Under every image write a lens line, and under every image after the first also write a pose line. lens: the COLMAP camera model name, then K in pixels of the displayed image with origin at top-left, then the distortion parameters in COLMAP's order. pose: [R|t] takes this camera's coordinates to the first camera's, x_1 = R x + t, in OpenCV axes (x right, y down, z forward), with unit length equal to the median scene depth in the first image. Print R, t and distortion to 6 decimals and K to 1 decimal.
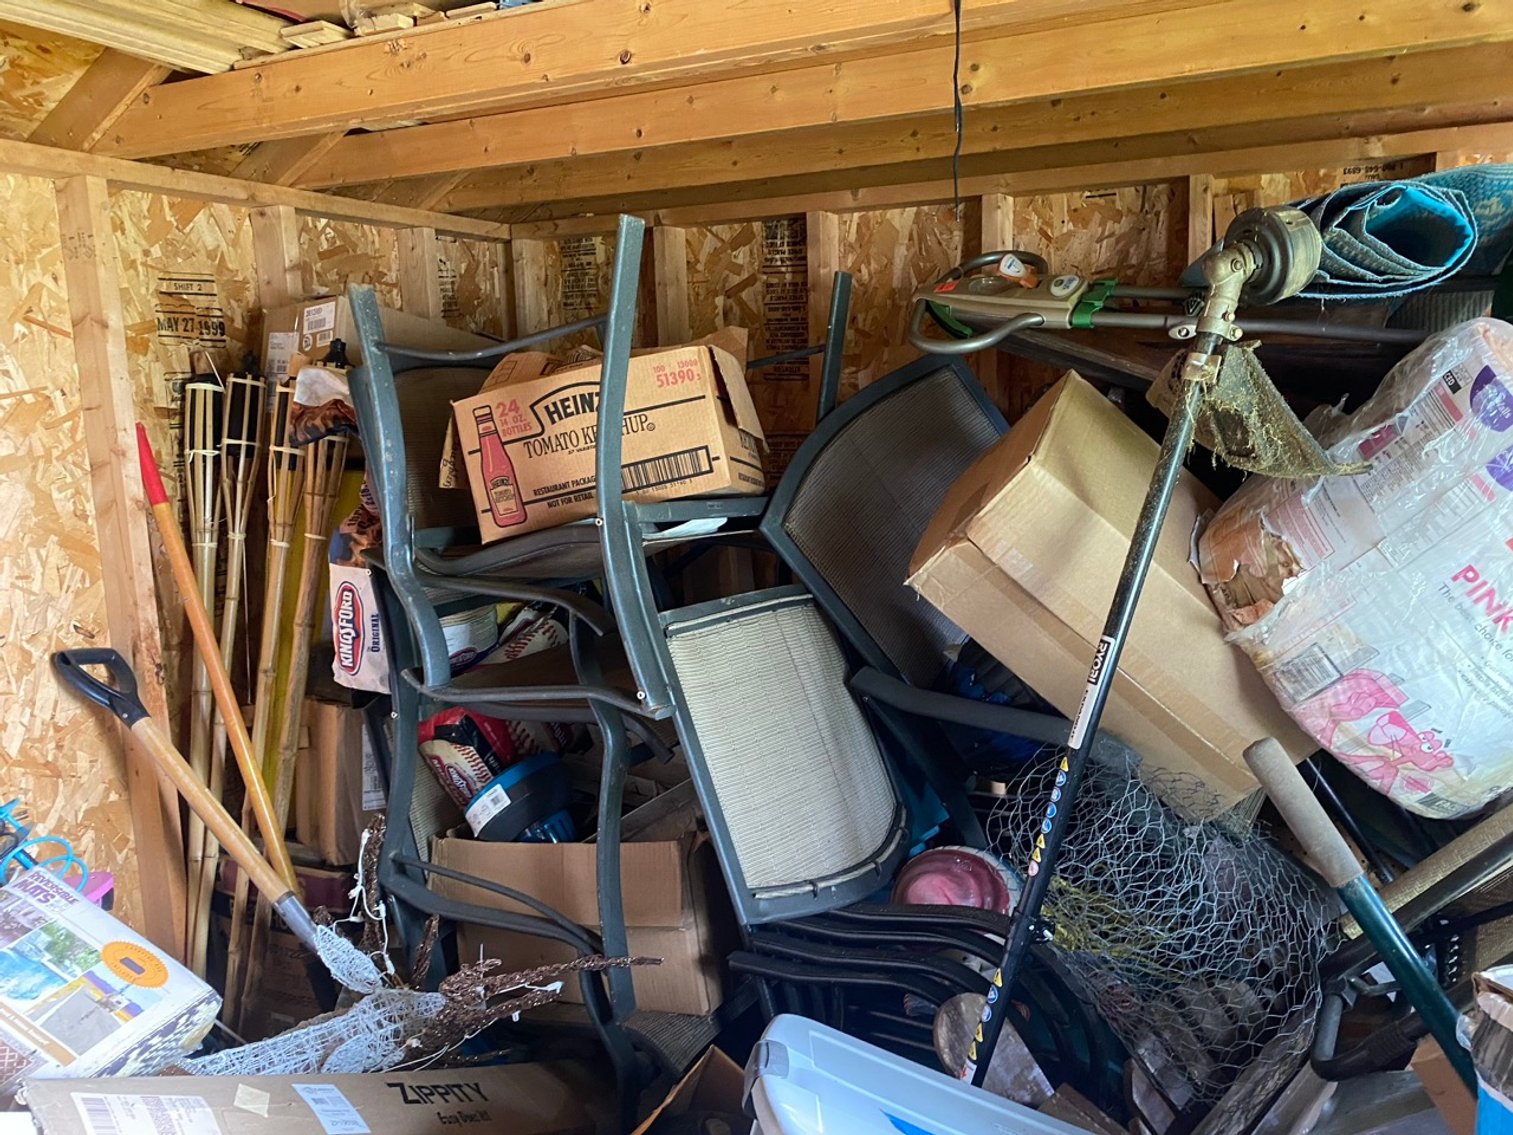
lens RADIAL K [[1177.6, 0, 755.2], [0, 1177.6, 594.9], [0, 0, 1]] dist [0.035861, -0.034785]
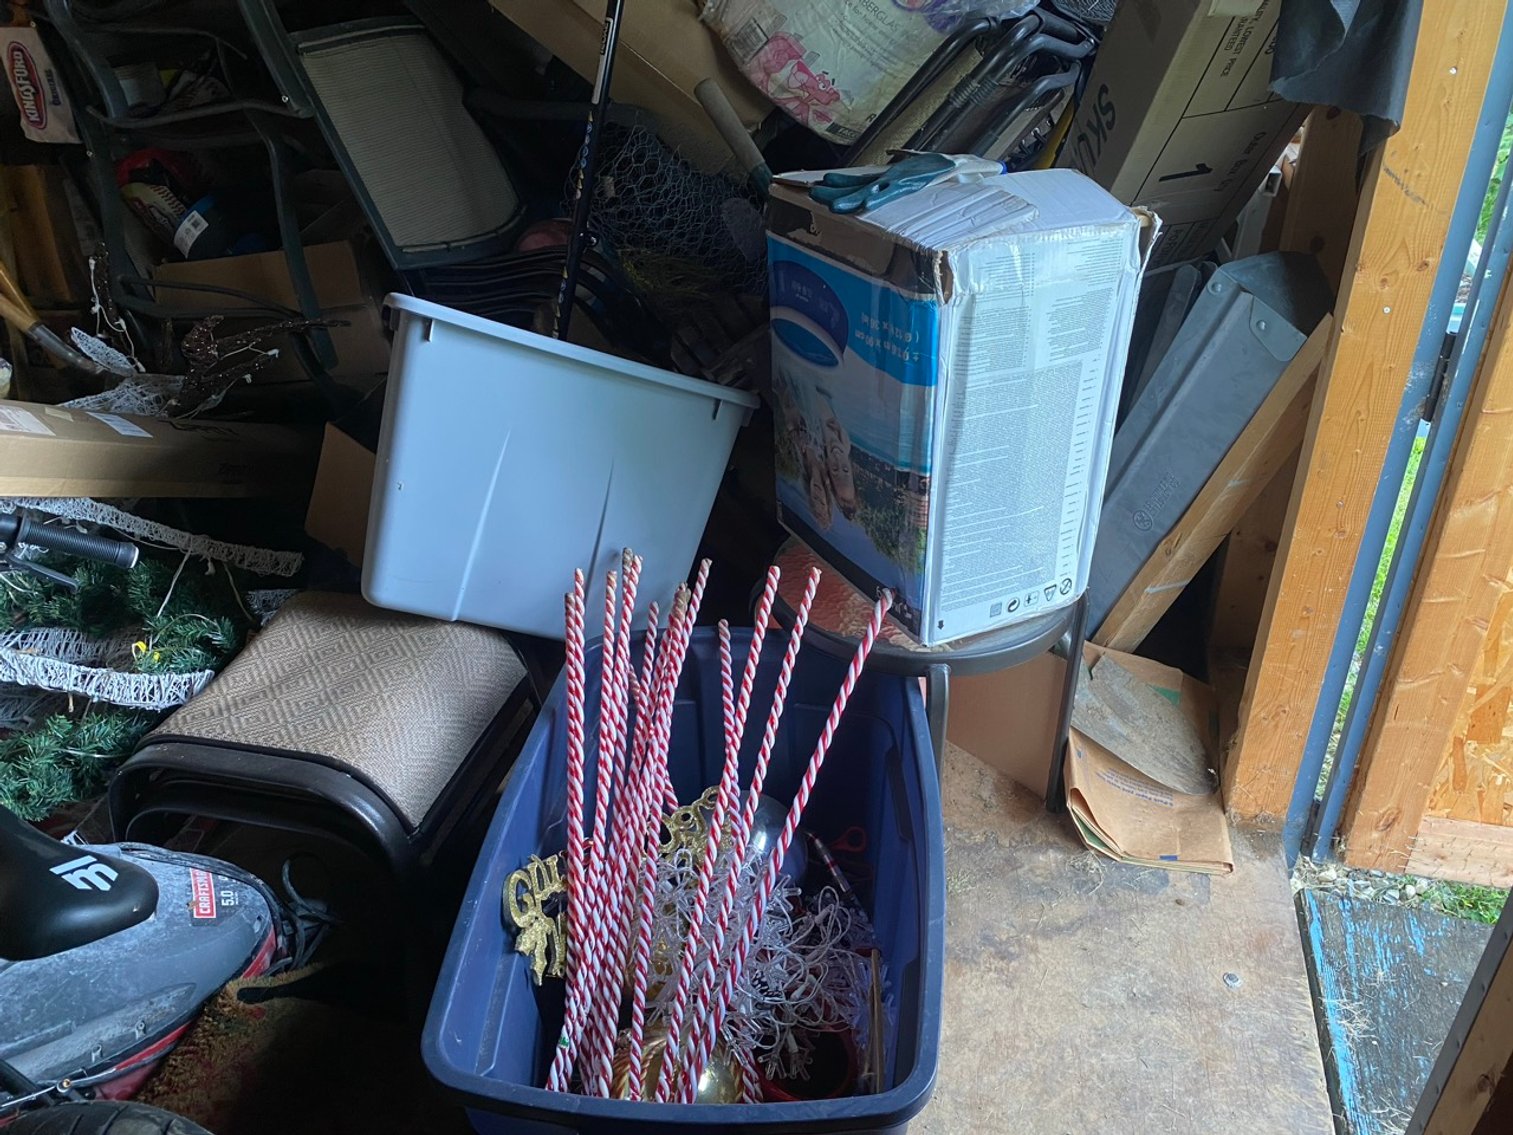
lens RADIAL K [[1177.6, 0, 755.2], [0, 1177.6, 594.9], [0, 0, 1]] dist [0.035861, -0.034785]
pose [[0.974509, -0.141421, 0.174160, 0.092203], [0.068131, 0.926189, 0.370852, 0.122842], [-0.213751, -0.349533, 0.912215, -0.453975]]
